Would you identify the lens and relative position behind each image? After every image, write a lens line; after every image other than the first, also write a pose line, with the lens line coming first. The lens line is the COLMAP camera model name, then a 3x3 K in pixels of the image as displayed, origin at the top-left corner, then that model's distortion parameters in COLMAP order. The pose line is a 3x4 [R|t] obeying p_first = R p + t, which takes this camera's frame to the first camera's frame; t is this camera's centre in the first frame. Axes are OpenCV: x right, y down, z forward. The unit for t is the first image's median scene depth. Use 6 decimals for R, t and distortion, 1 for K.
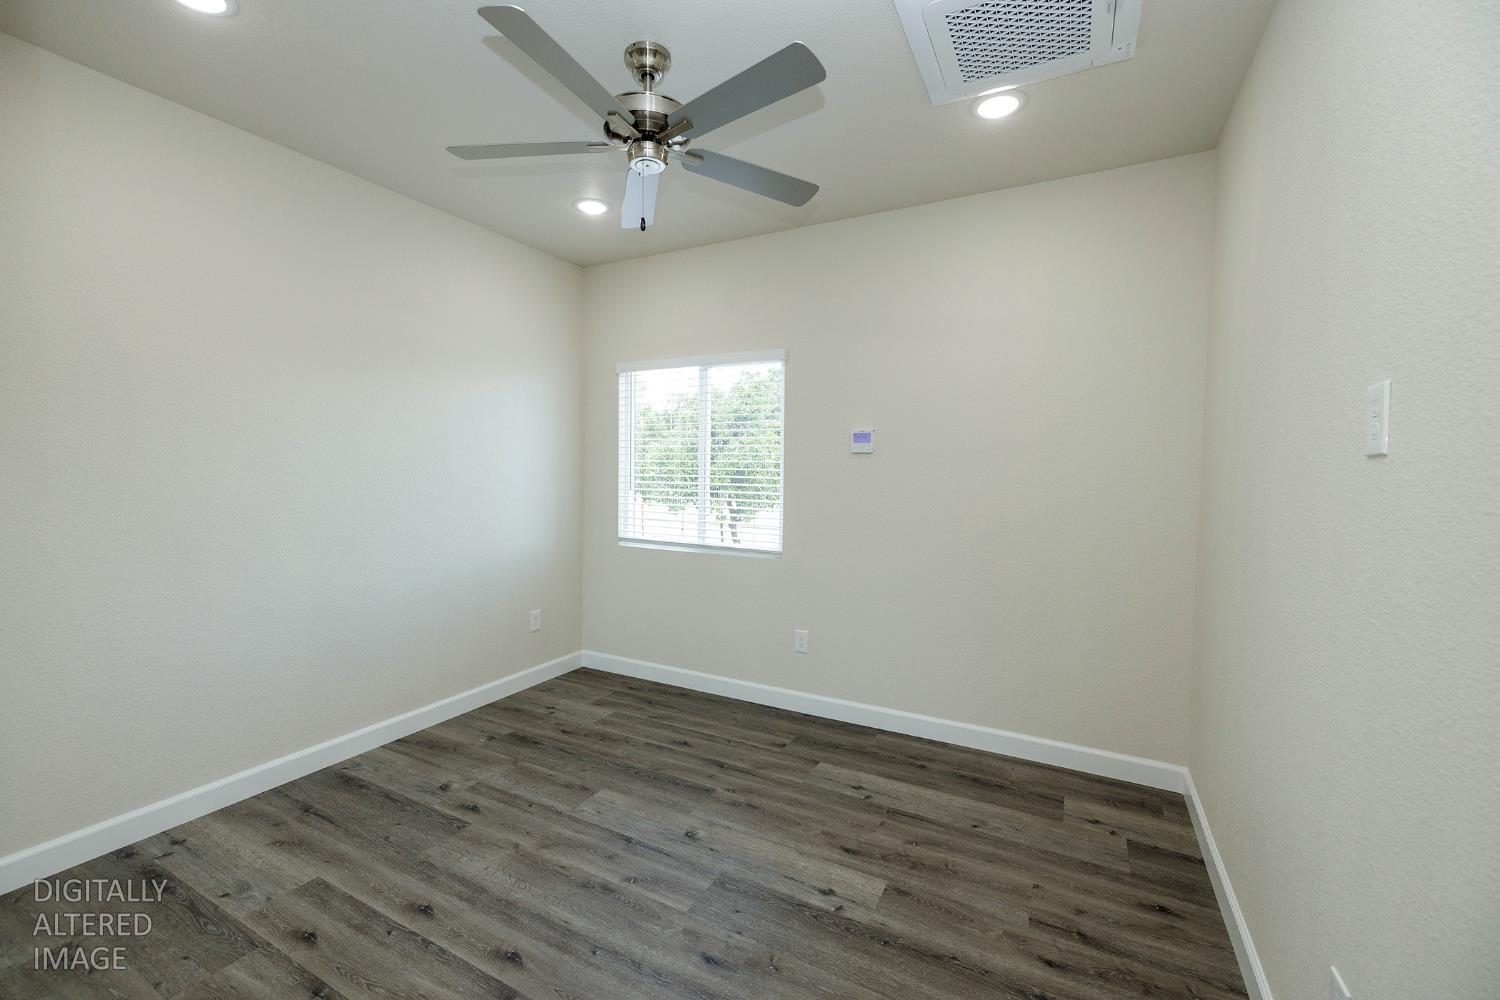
lens RADIAL K [[630.7, 0, 745.6], [0, 630.7, 496.4], [0, 0, 1]] dist [-0.000228, 0.001009]
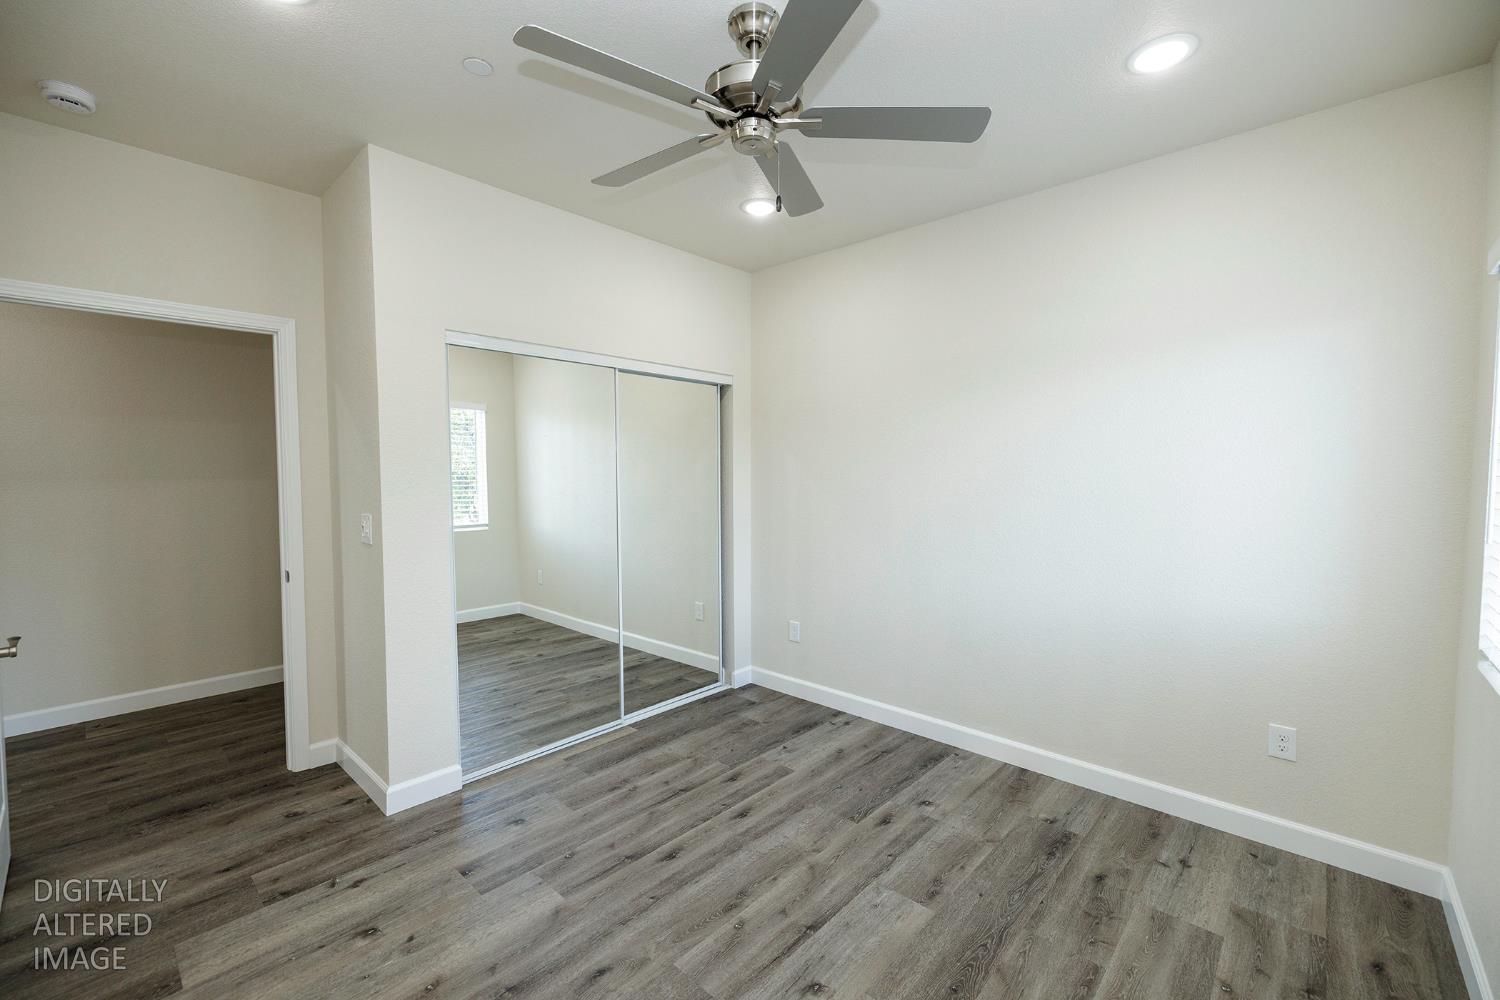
lens RADIAL K [[630.7, 0, 742.0], [0, 630.7, 497.7], [0, 0, 1]] dist [-0.000228, 0.001009]
pose [[-0.260536, 0.031458, -0.964951, 0.602617], [-0.050934, 0.997629, 0.046276, -0.060847], [0.964120, 0.061206, -0.258316, 1.033237]]
